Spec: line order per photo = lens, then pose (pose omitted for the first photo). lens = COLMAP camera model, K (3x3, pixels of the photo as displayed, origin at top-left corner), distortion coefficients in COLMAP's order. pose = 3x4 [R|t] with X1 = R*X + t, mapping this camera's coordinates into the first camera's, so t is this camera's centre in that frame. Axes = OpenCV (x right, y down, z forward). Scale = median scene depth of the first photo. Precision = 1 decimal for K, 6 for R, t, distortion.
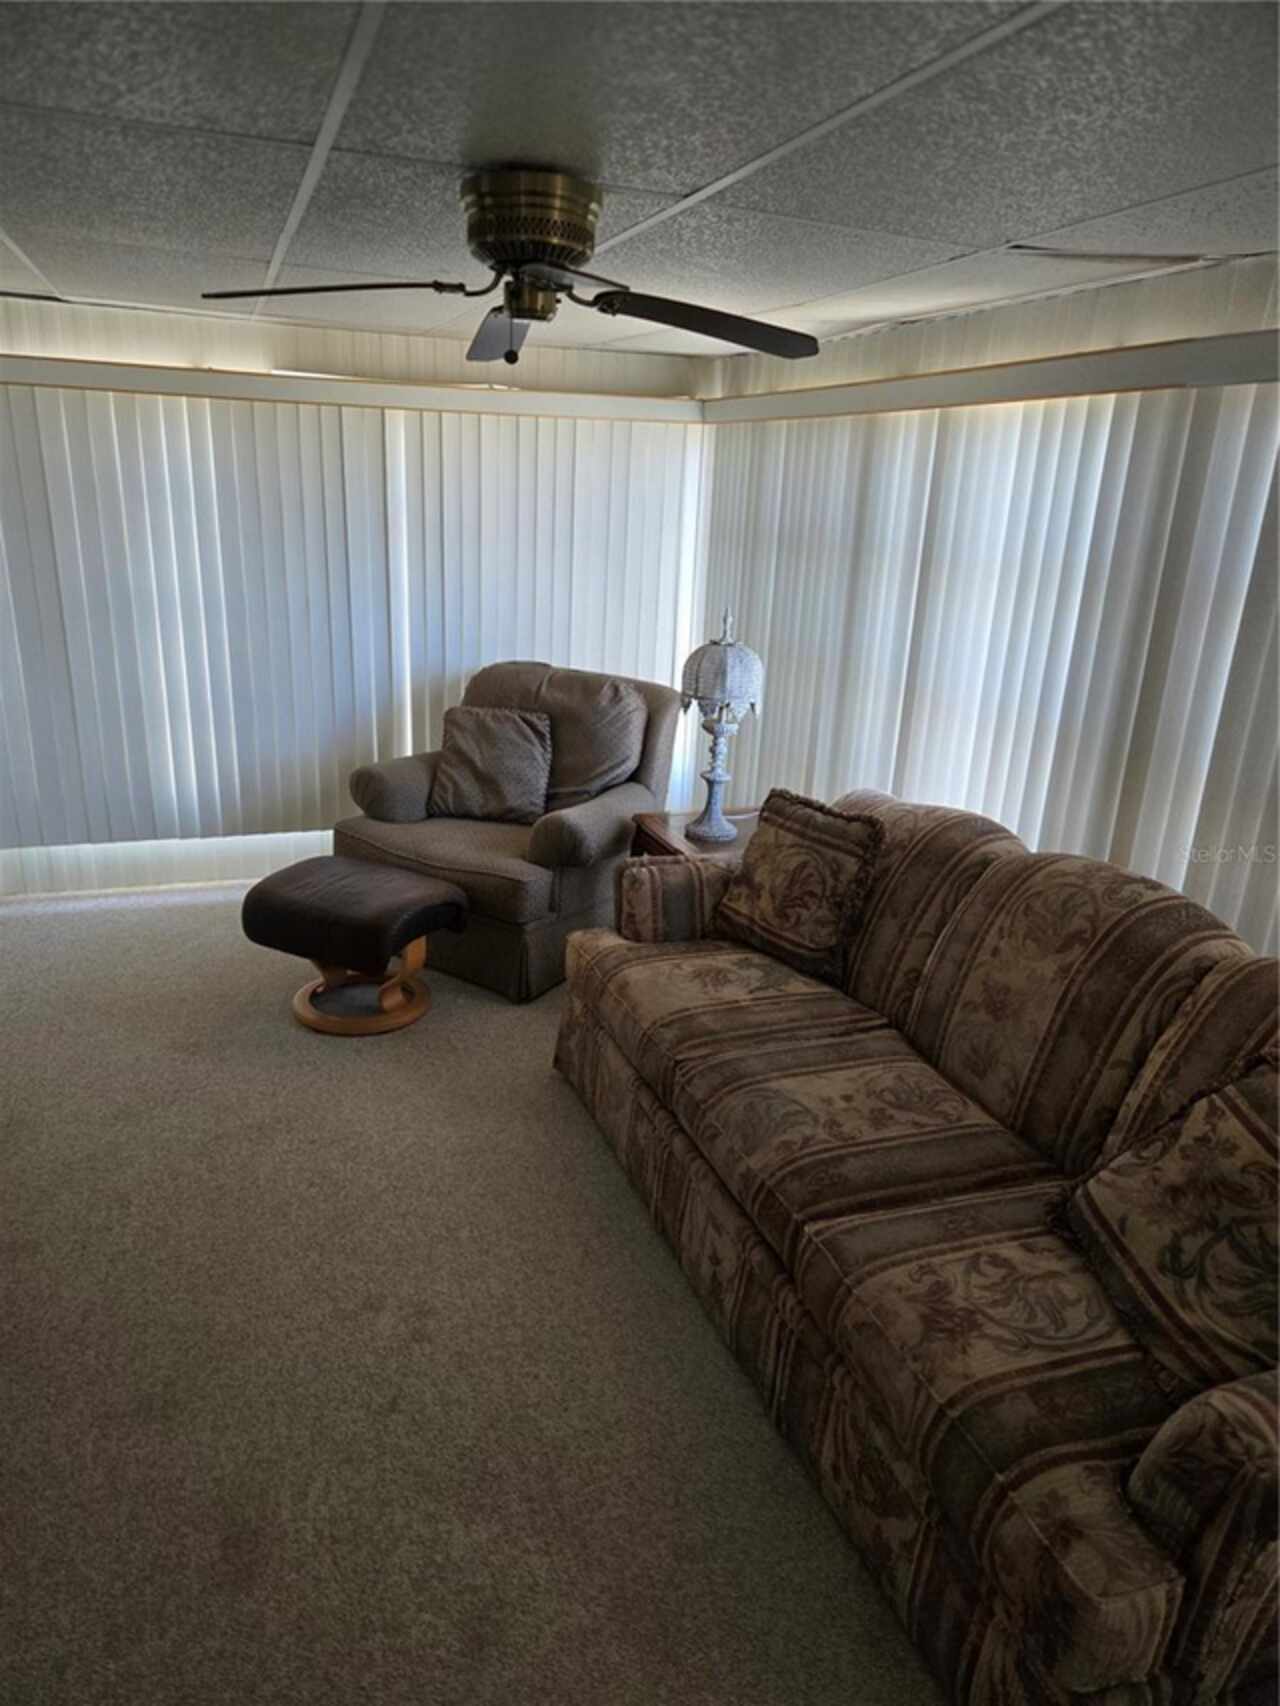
lens RADIAL K [[1152.4, 0, 631.6], [0, 1152.4, 863.5], [0, 0, 1]] dist [0.035228, -0.012085]
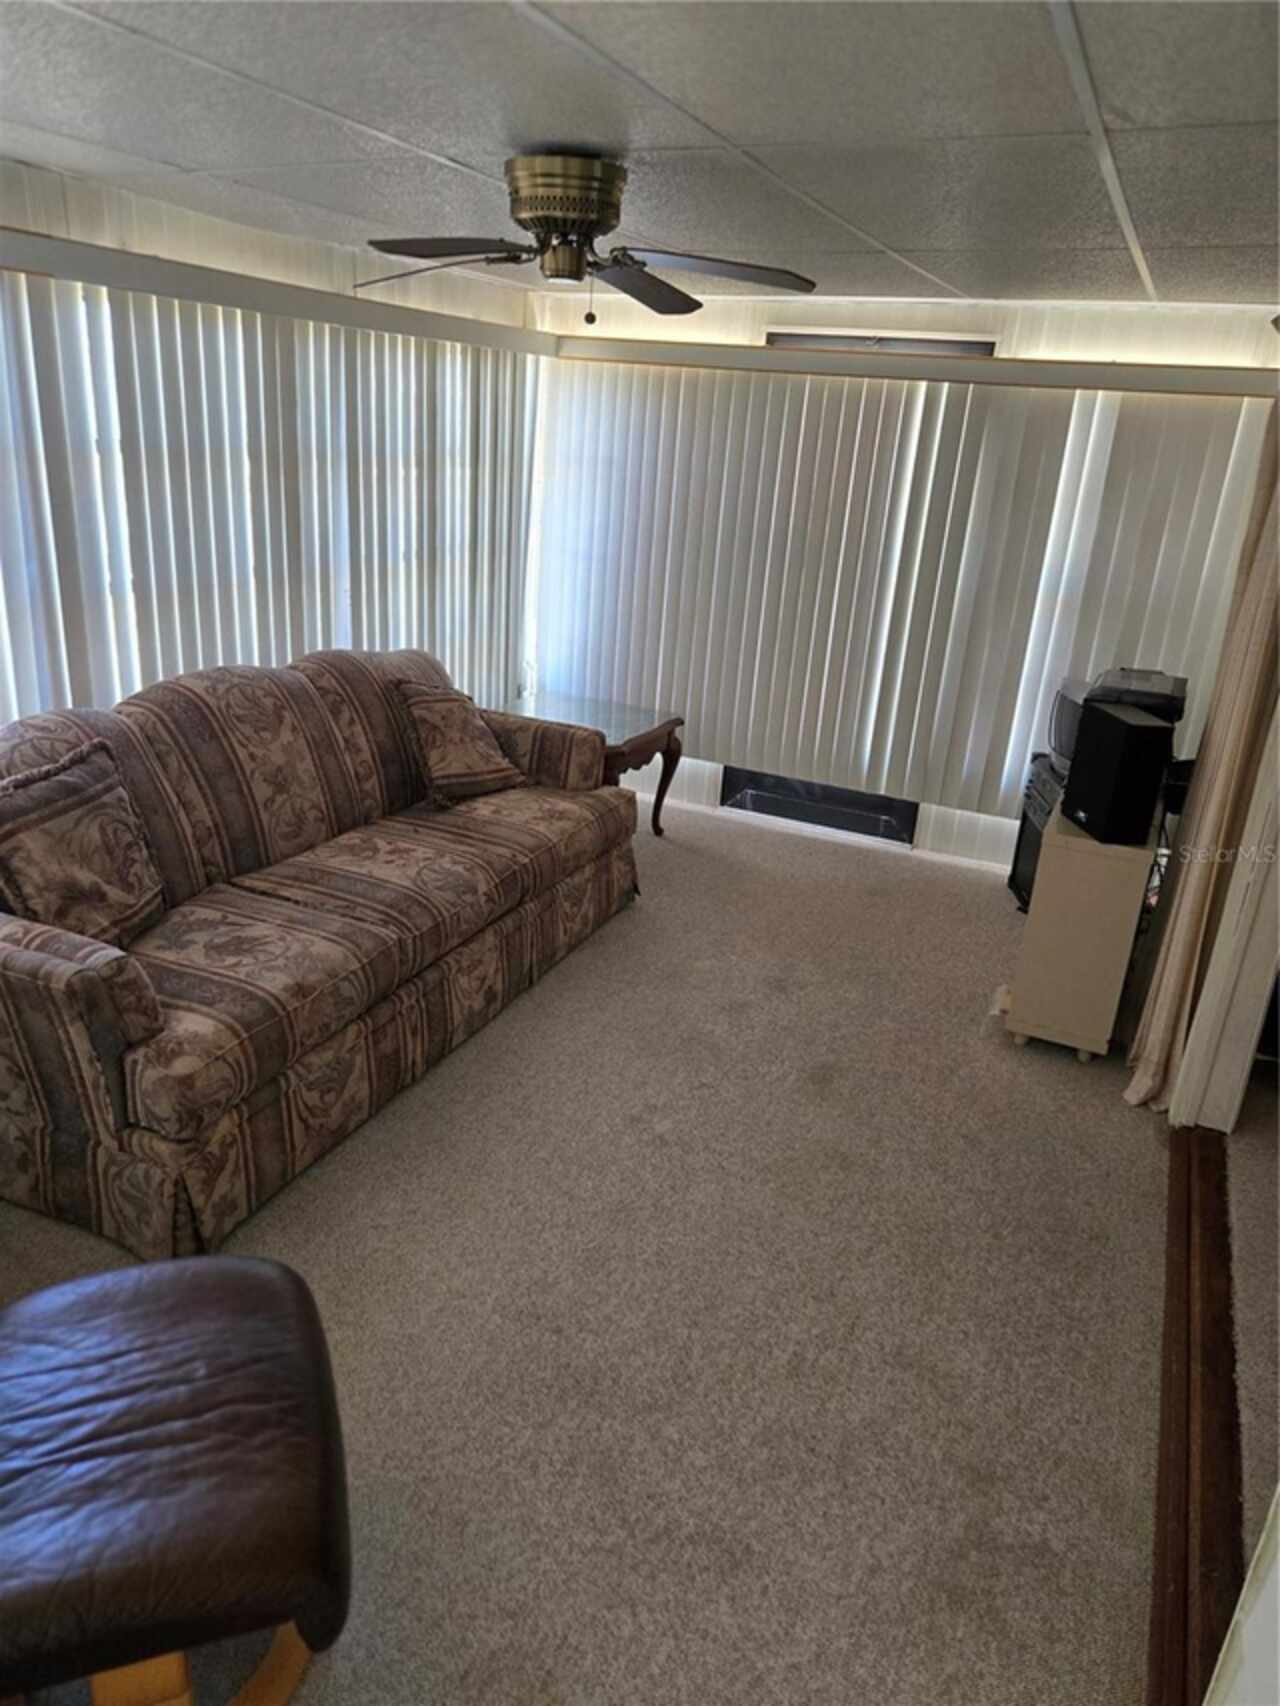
lens RADIAL K [[1152.4, 0, 636.4], [0, 1152.4, 851.6], [0, 0, 1]] dist [0.035228, -0.012085]
pose [[-0.722685, -0.317619, 0.613877, -0.834460], [0.126680, 0.812248, 0.569390, -0.529863], [-0.679470, 0.489255, -0.546764, 1.518474]]
